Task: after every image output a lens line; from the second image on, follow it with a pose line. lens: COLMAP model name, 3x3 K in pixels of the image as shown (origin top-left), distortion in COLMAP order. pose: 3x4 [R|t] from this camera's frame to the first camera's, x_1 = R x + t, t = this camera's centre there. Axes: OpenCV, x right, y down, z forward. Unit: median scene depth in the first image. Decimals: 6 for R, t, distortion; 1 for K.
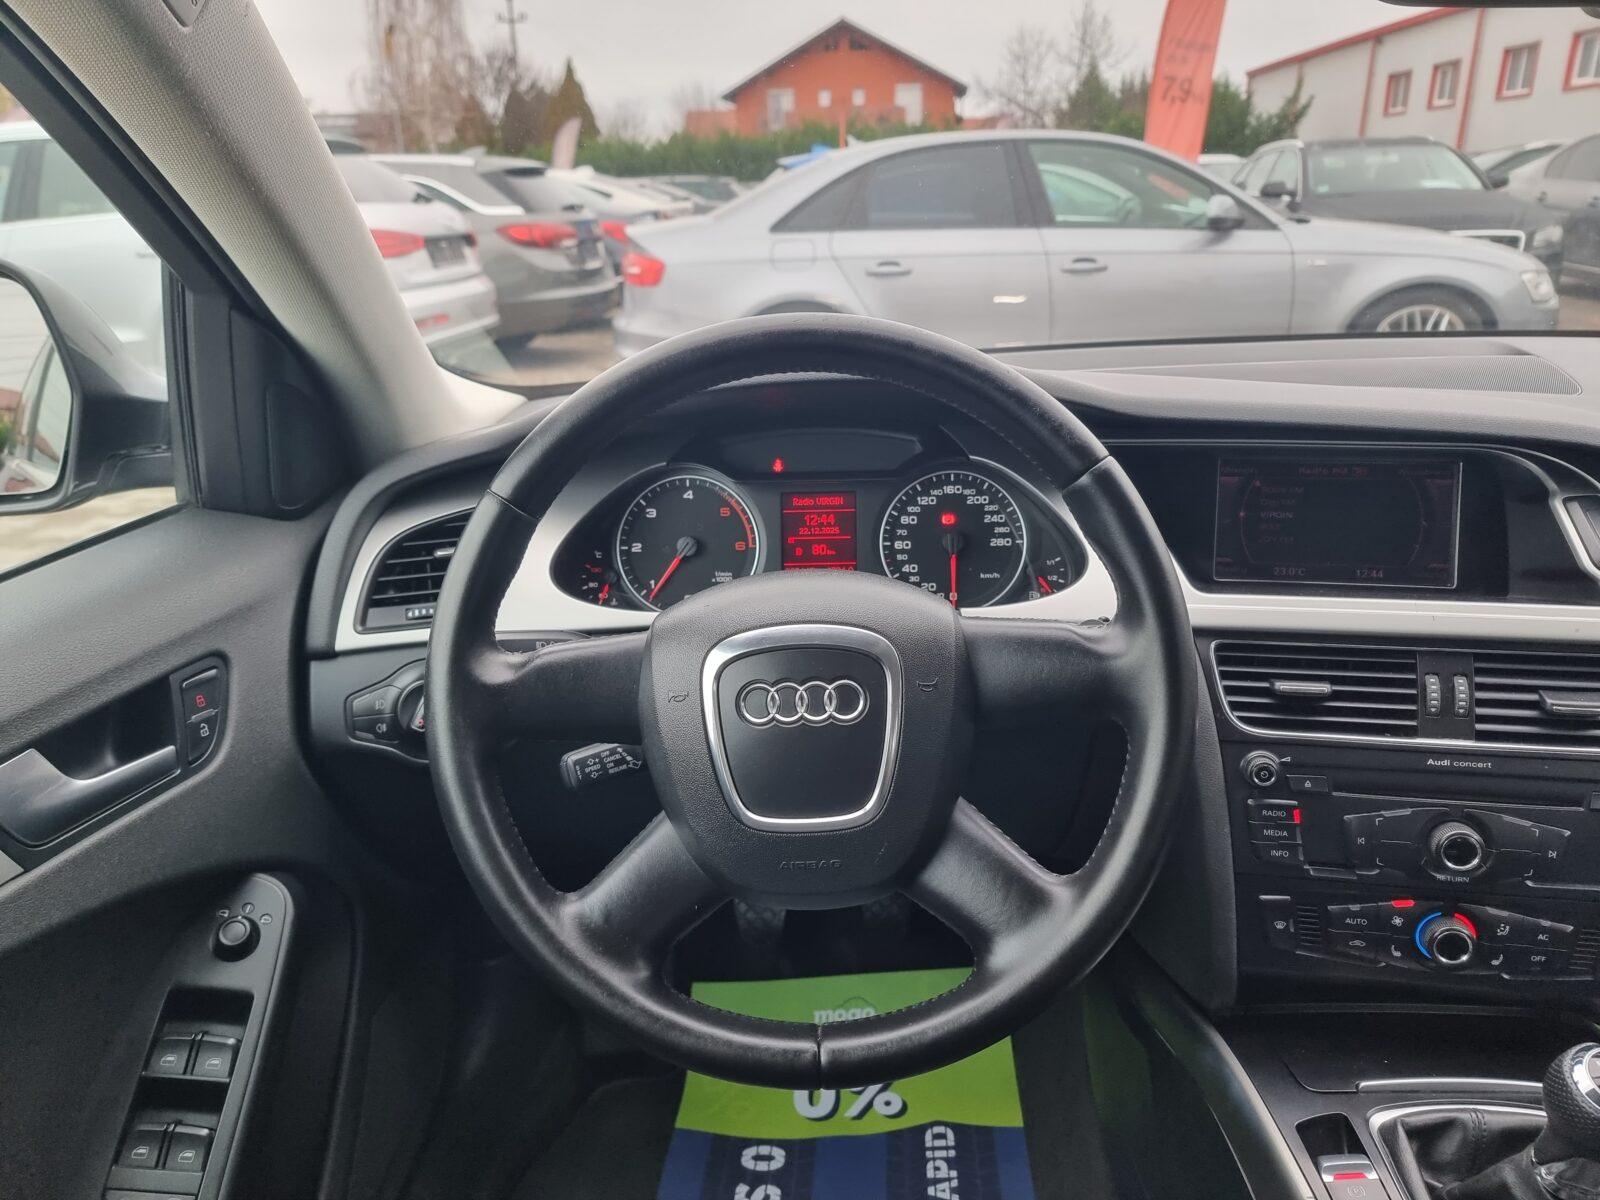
lens RADIAL K [[1110.4, 0, 813.2], [0, 1110.4, 607.1], [0, 0, 1]] dist [0.085115, -0.074146]
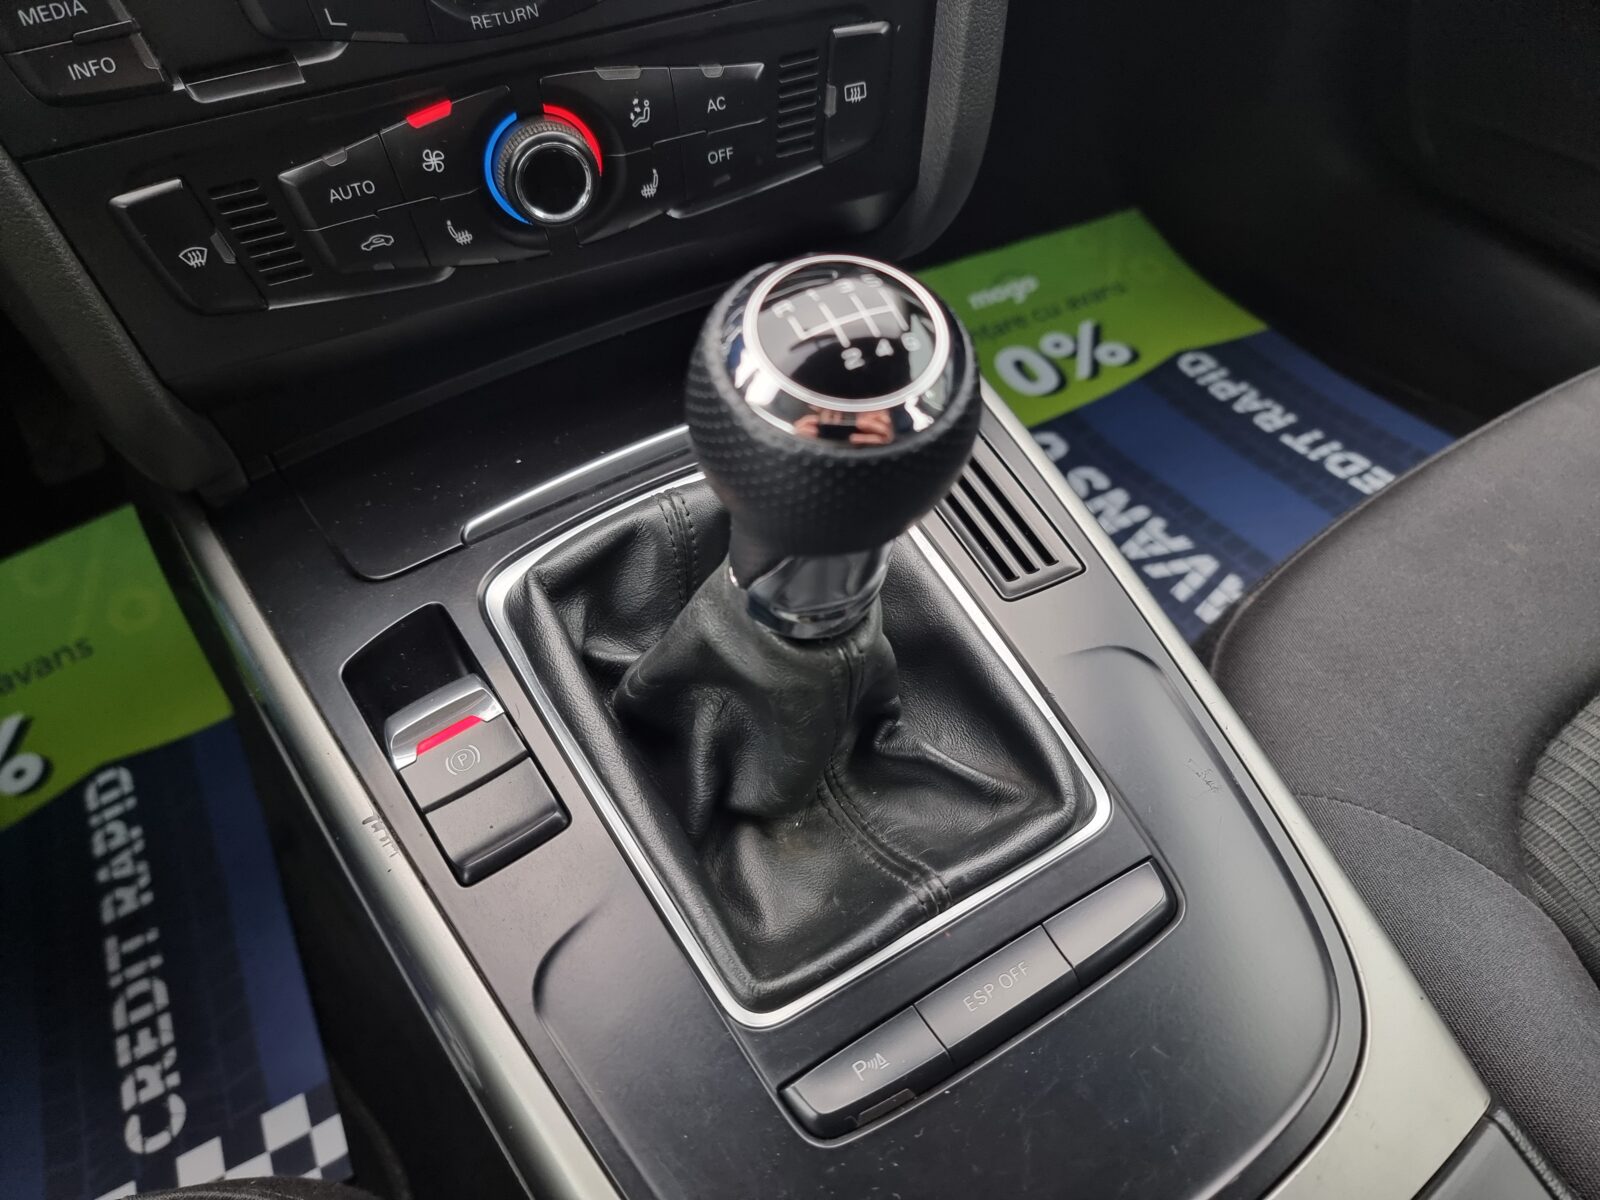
lens RADIAL K [[1110.4, 0, 813.2], [0, 1110.4, 607.1], [0, 0, 1]] dist [0.085115, -0.074146]
pose [[0.833848, -0.424164, 0.353247, 0.407344], [0.211980, 0.836939, 0.504577, 0.230341], [-0.509669, -0.345859, 0.787793, 0.518385]]
